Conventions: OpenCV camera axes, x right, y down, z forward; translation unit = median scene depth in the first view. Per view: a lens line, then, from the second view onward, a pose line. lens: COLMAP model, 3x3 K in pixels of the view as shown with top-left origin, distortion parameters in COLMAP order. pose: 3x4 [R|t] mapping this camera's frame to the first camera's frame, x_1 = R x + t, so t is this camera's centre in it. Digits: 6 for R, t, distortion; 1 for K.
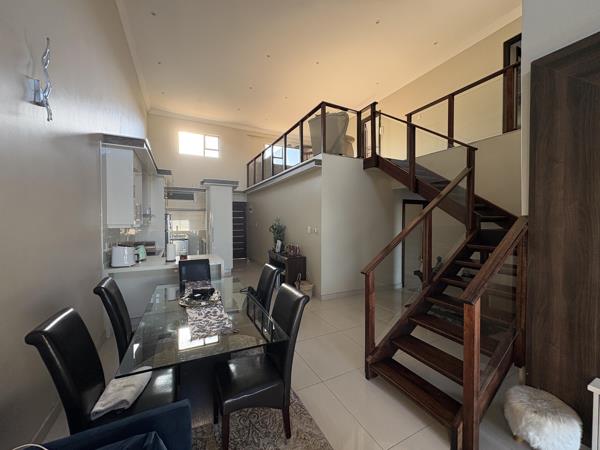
lens RADIAL K [[238.7, 0, 300.7], [0, 238.7, 223.5], [0, 0, 1]] dist [0.000251, 0.000088]
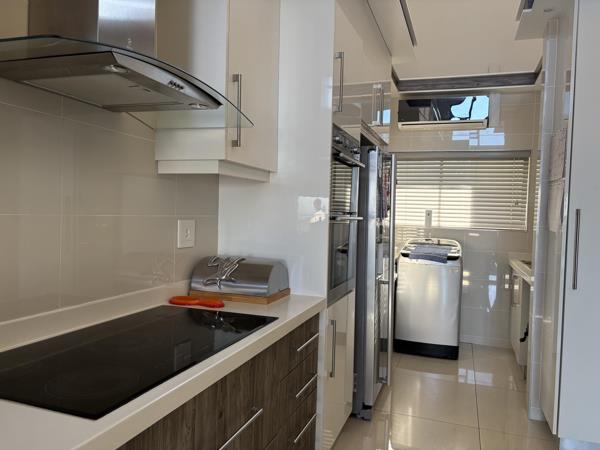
lens RADIAL K [[461.5, 0, 313.7], [0, 461.5, 224.8], [0, 0, 1]] dist [0.003256, 0.001316]
pose [[0.708006, 0.046271, -0.704689, -0.206183], [-0.044425, 0.998793, 0.020949, 0.021845], [0.704807, 0.016474, 0.709207, 0.474315]]
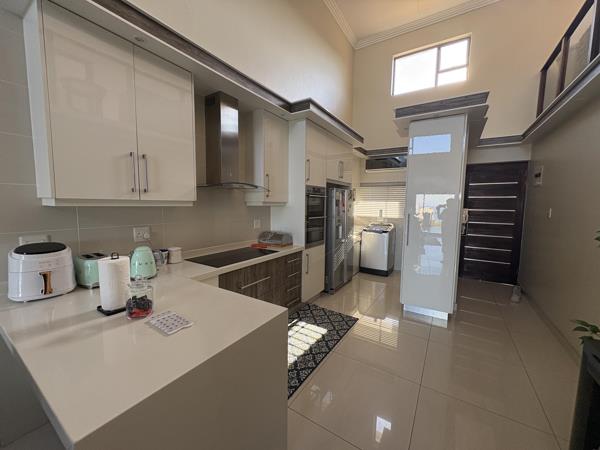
lens RADIAL K [[240.5, 0, 300.0], [0, 240.5, 225.0], [0, 0, 1]] dist [-0.000383, 0.000005]
pose [[0.504744, 0.084300, -0.859143, -0.056413], [-0.025213, 0.996236, 0.082939, 0.002124], [0.862901, -0.020201, 0.504970, 0.462358]]
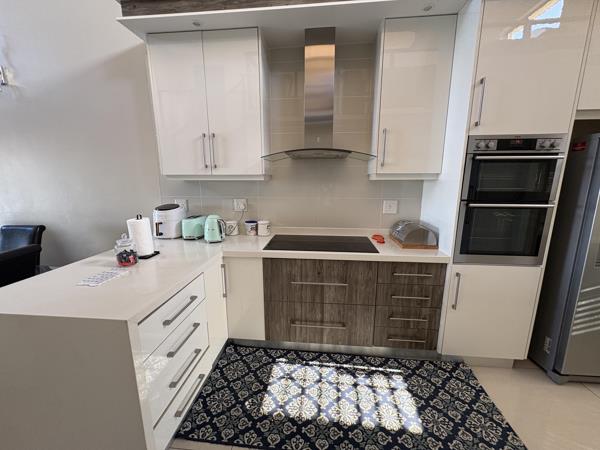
lens RADIAL K [[238.7, 0, 300.7], [0, 238.7, 223.5], [0, 0, 1]] dist [0.000251, 0.000088]
pose [[-0.535596, 0.157847, -0.829591, -0.148852], [-0.009471, 0.981191, 0.192807, 0.002303], [0.844421, 0.111123, -0.524027, 0.655667]]
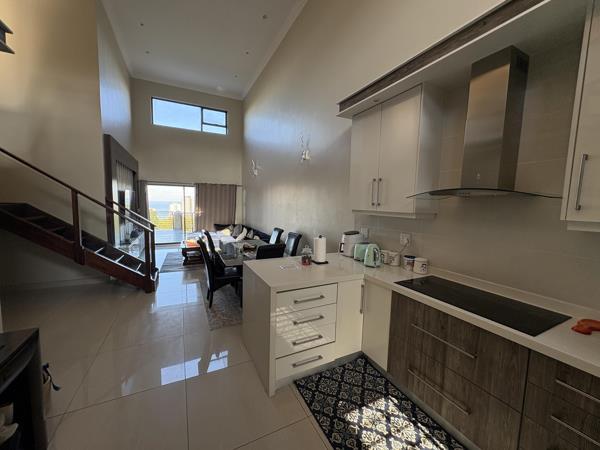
lens RADIAL K [[238.7, 0, 300.7], [0, 238.7, 223.5], [0, 0, 1]] dist [0.000251, 0.000088]
pose [[-0.999643, -0.026557, -0.002989, -0.215240], [-0.026722, 0.994848, 0.097795, -0.009702], [0.000377, 0.097840, -0.995202, 0.741734]]
